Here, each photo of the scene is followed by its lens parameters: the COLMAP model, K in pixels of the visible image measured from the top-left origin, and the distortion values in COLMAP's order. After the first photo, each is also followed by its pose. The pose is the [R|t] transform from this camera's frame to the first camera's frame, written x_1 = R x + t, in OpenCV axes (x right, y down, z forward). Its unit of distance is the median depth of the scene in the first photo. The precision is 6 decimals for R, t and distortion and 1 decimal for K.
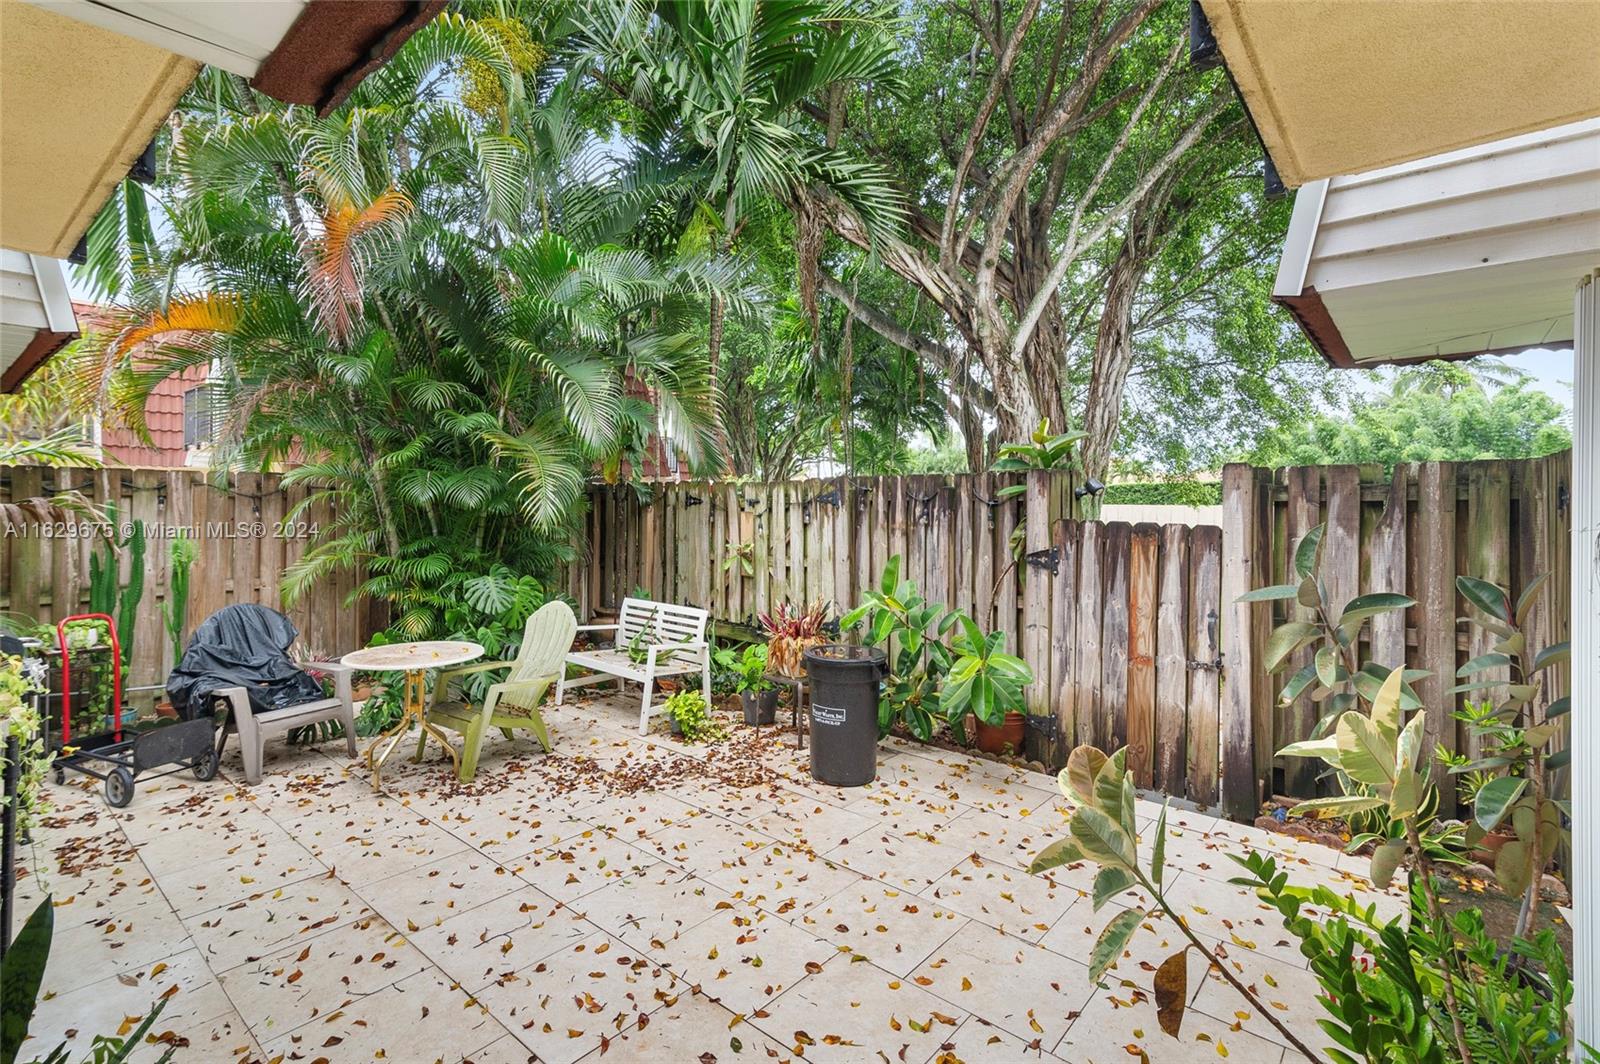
lens RADIAL K [[744.9, 0, 778.3], [0, 744.9, 501.9], [0, 0, 1]] dist [0.016637, -0.002360]
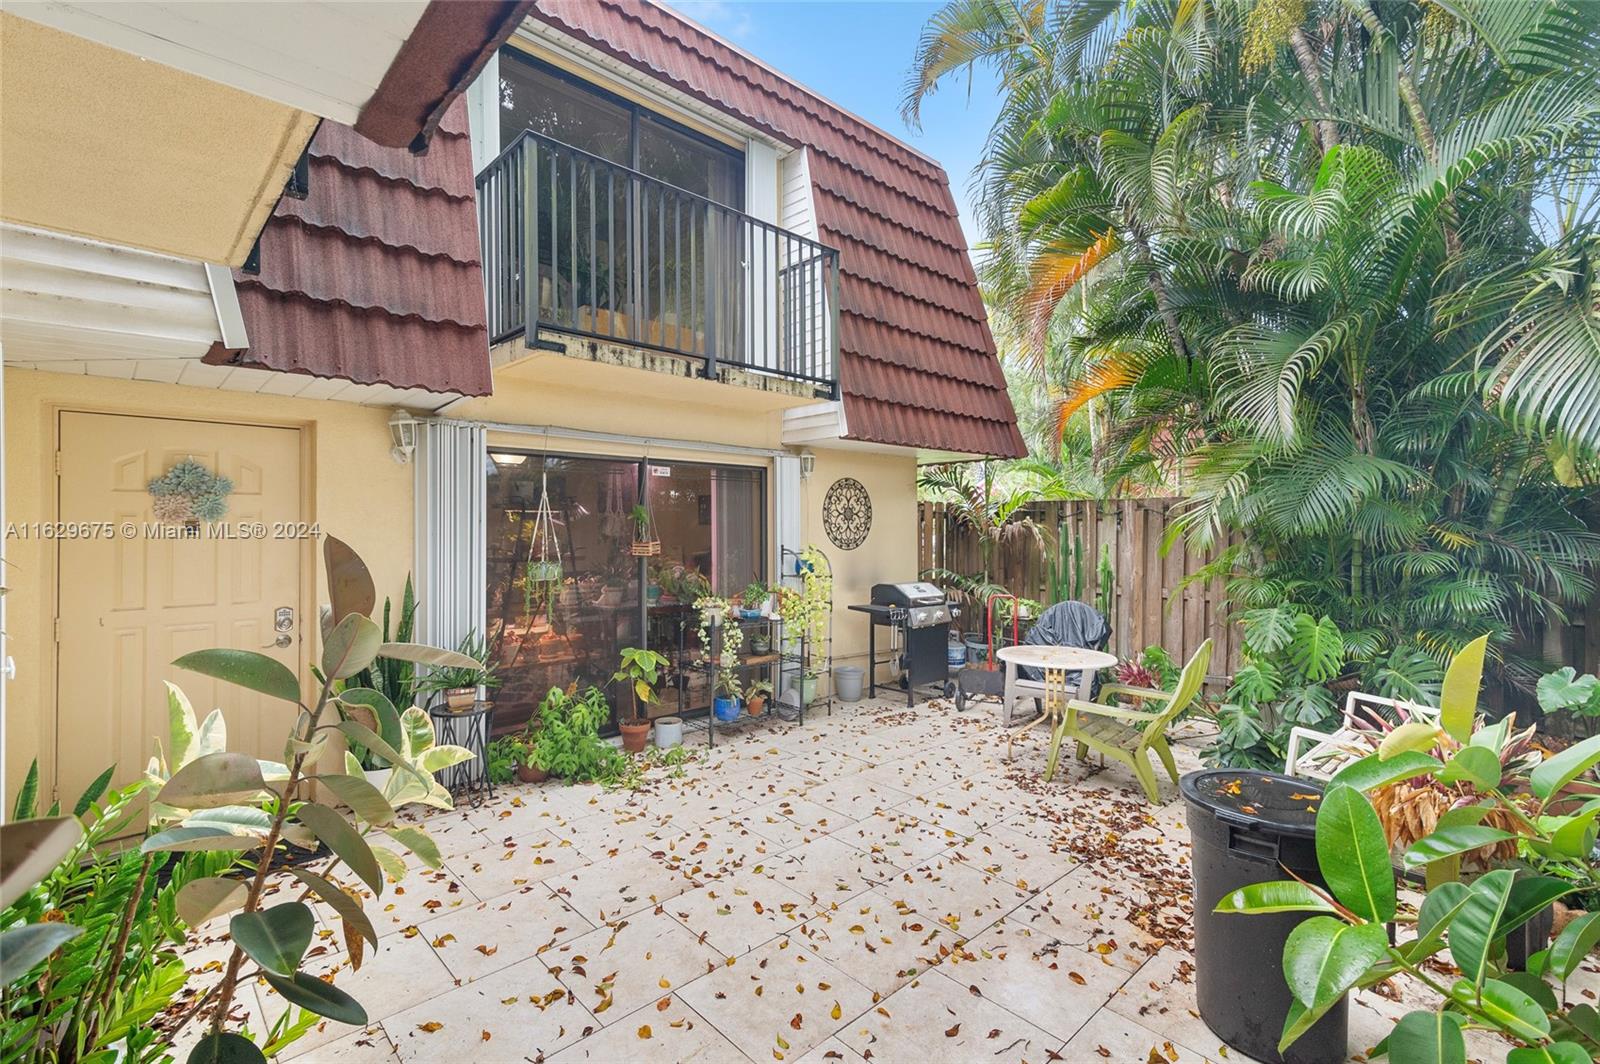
lens RADIAL K [[744.9, 0, 807.7], [0, 744.9, 526.0], [0, 0, 1]] dist [0.016637, -0.002360]
pose [[-0.098843, -0.002644, -0.995100, 0.710008], [-0.001750, 0.999995, -0.002484, 0.015007], [0.995102, 0.001496, -0.098847, 0.797234]]
